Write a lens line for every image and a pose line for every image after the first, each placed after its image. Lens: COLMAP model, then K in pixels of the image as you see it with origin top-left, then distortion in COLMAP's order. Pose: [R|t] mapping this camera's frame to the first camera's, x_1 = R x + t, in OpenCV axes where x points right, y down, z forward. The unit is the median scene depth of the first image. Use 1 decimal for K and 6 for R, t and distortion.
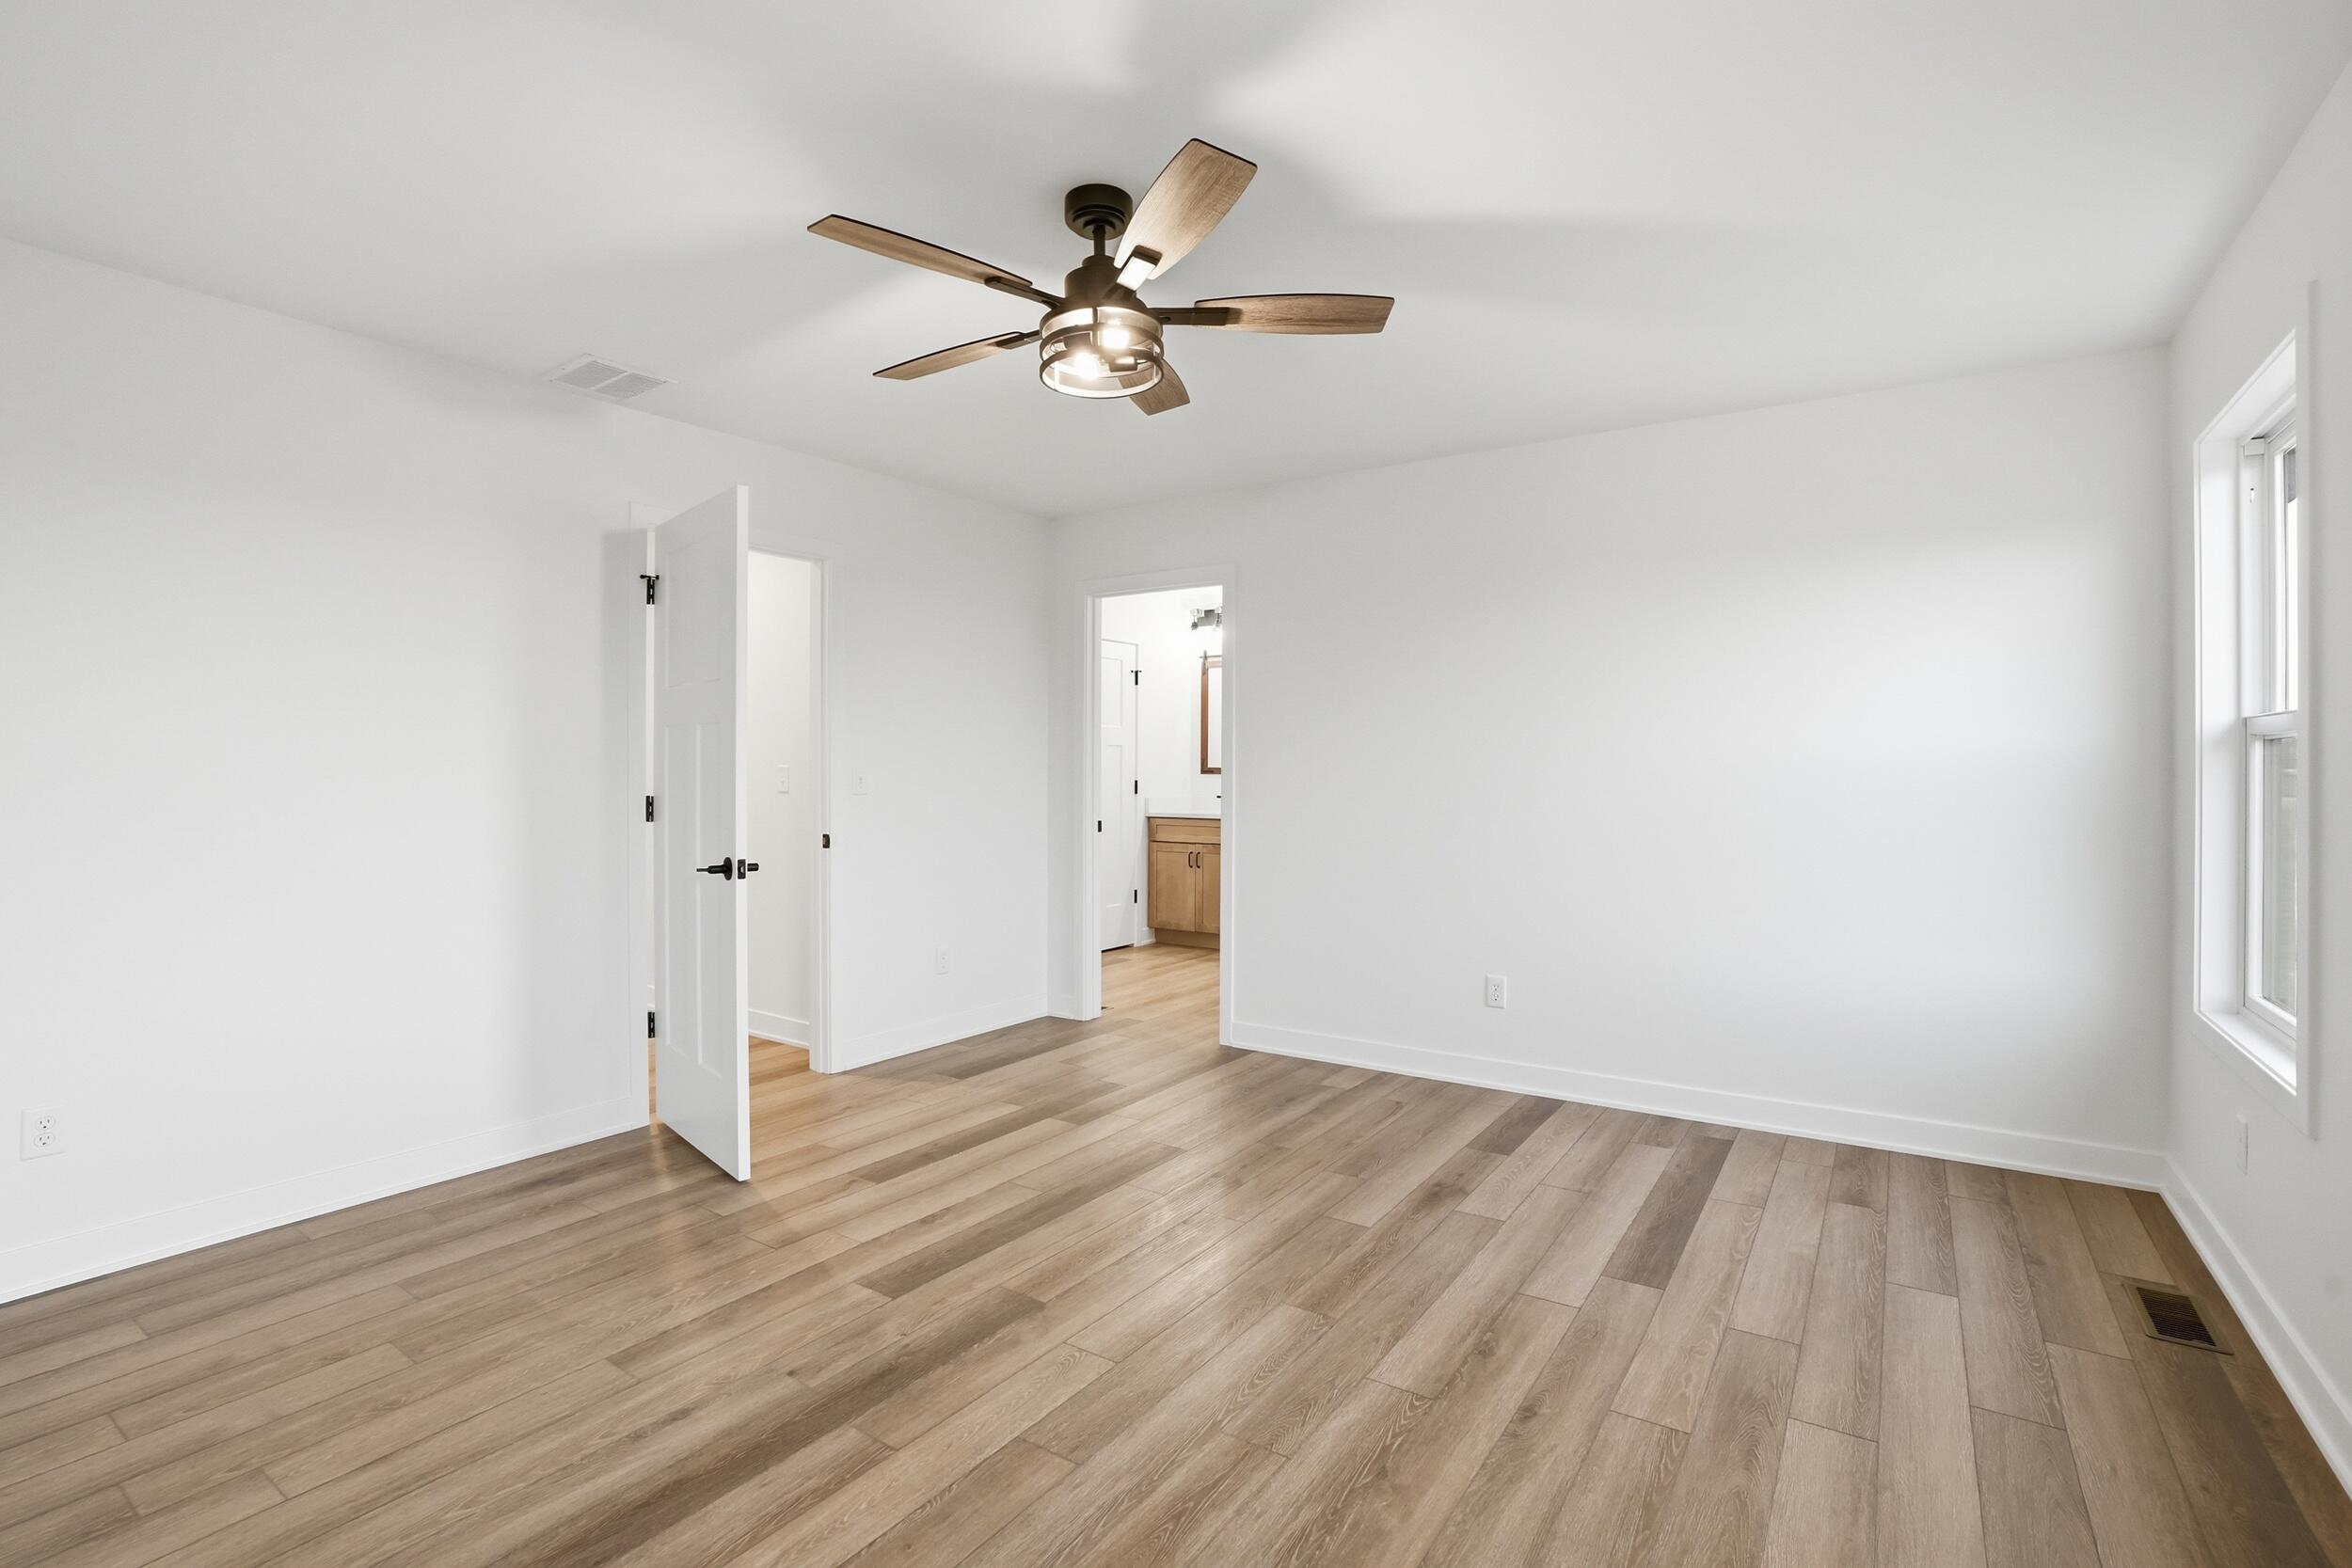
lens RADIAL K [[1082.5, 0, 1176.0], [0, 1082.5, 784.0], [0, 0, 1]] dist [-0.067702, 0.021874]
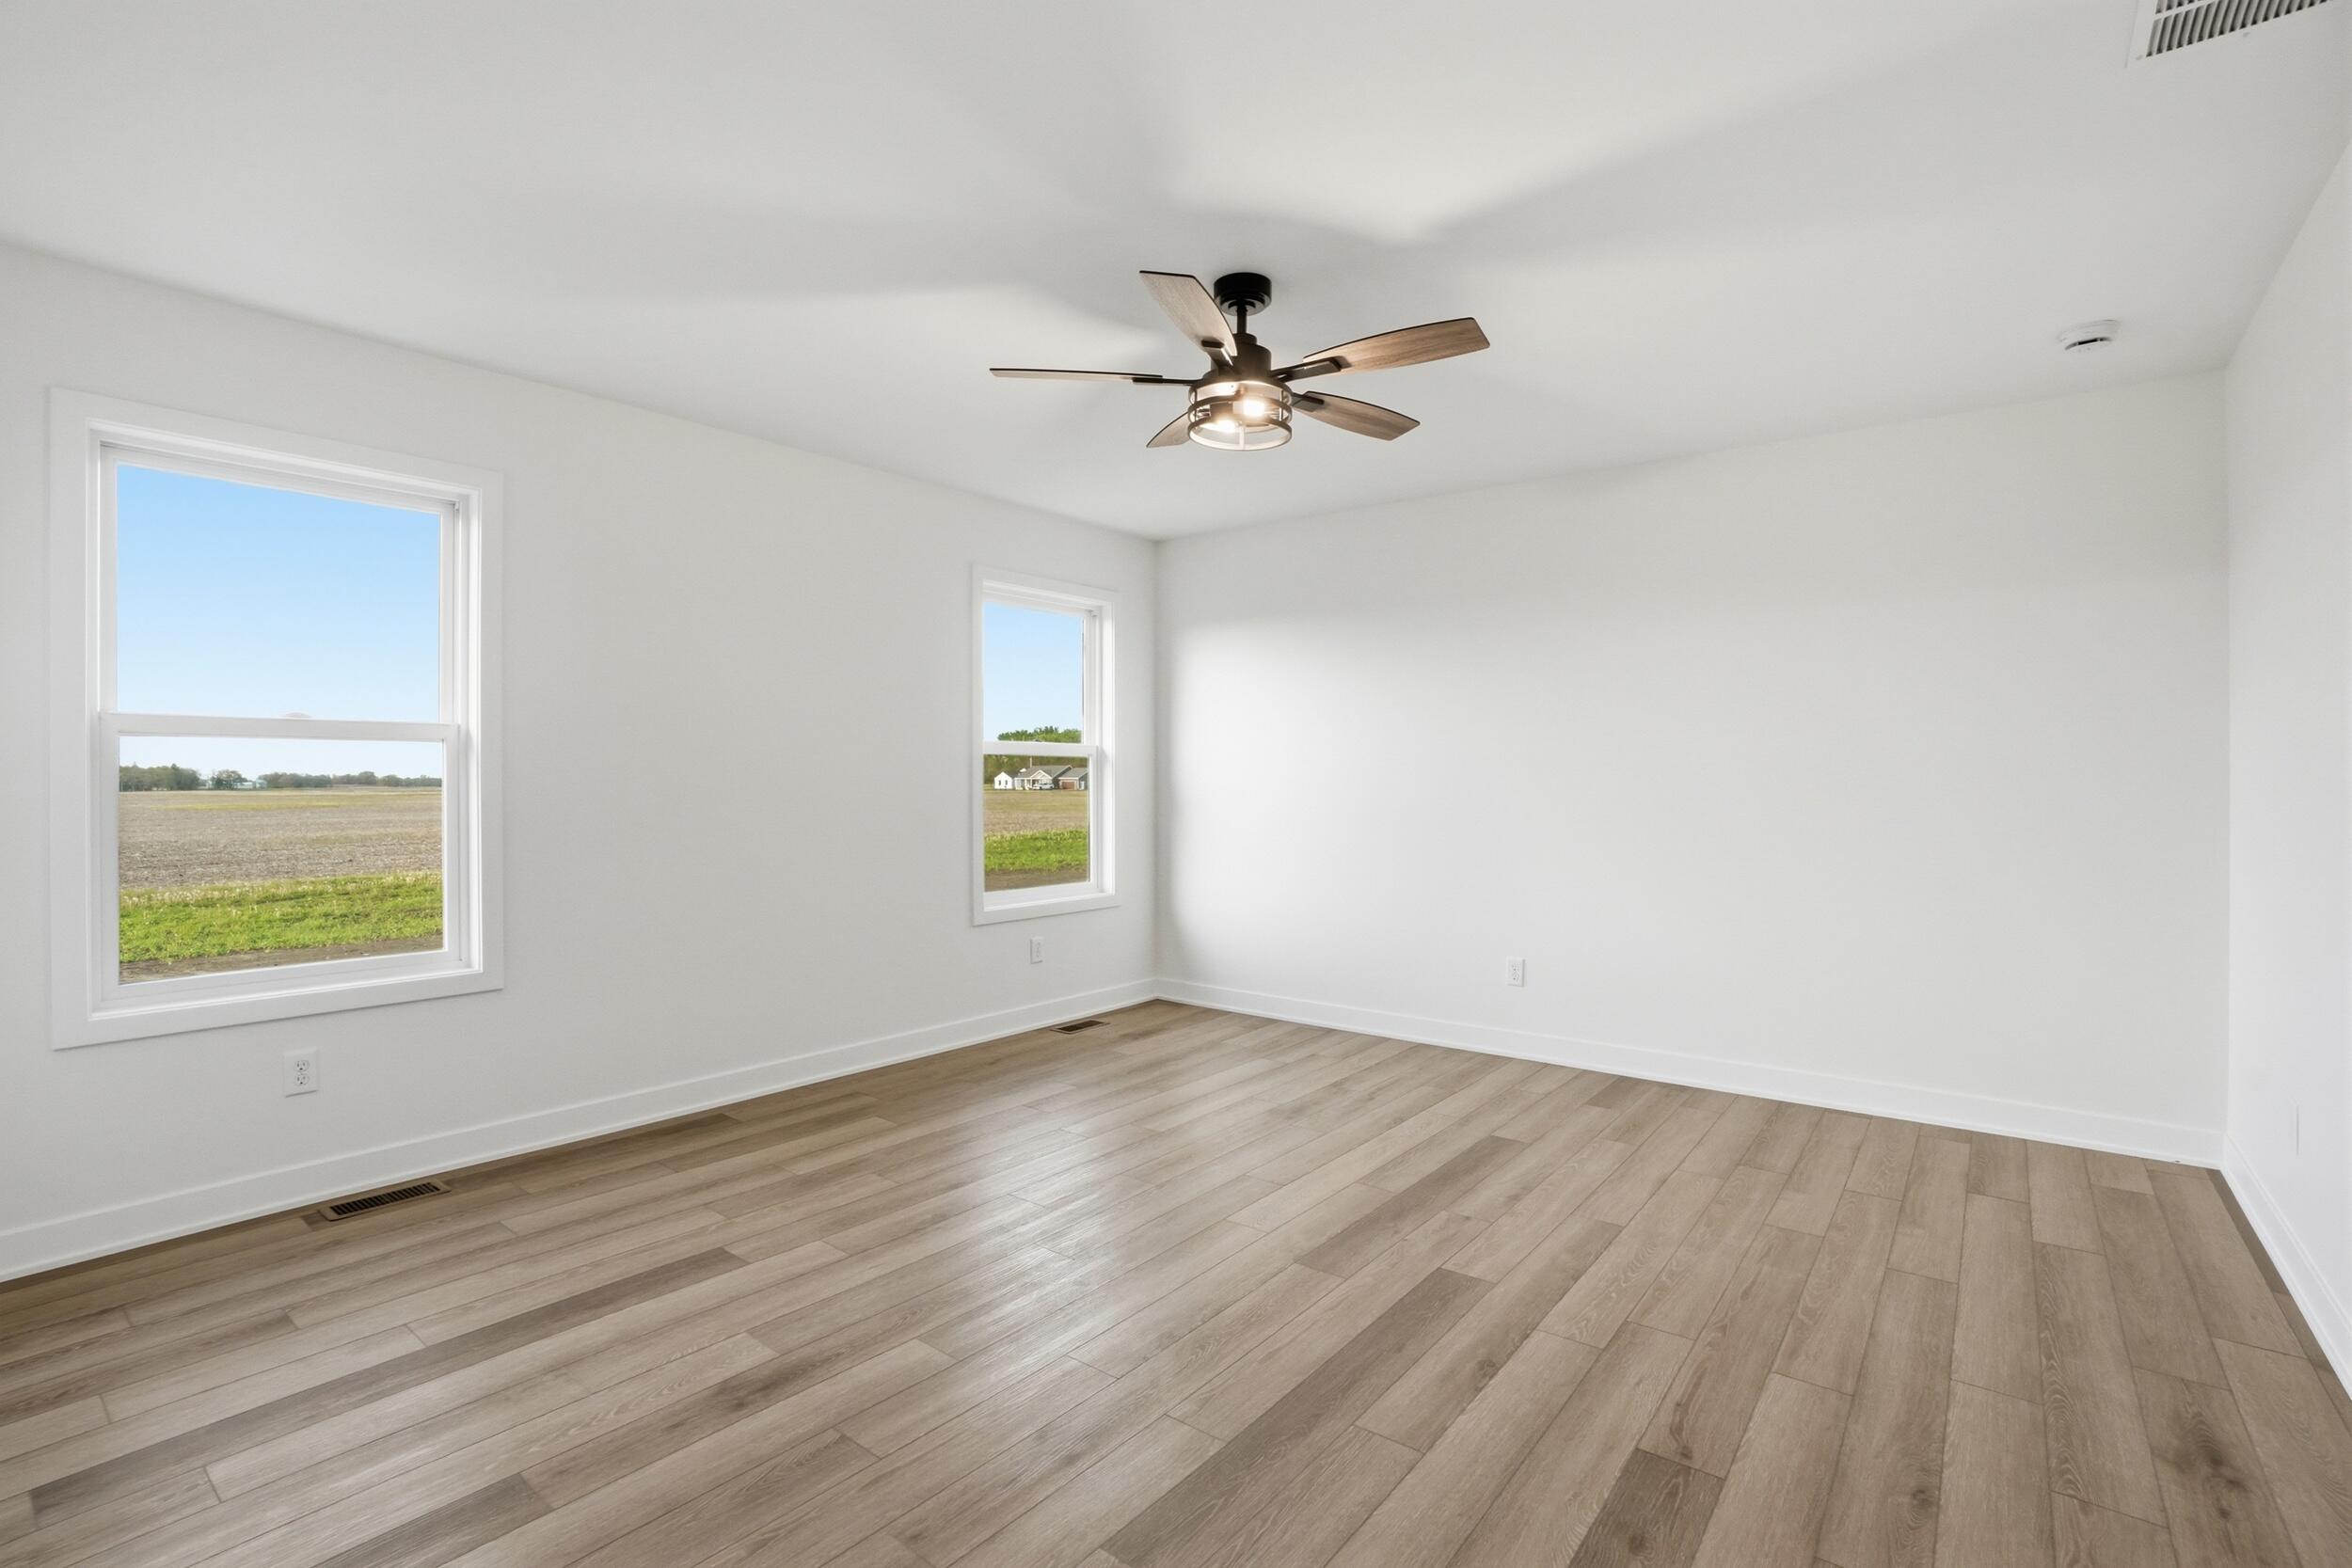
lens RADIAL K [[1082.5, 0, 1176.0], [0, 1082.5, 784.0], [0, 0, 1]] dist [-0.067702, 0.021874]
pose [[-0.997505, -0.001751, 0.070579, -0.075730], [-0.000670, 0.999882, 0.015328, -0.010781], [-0.070598, 0.015243, -0.997388, 1.996424]]
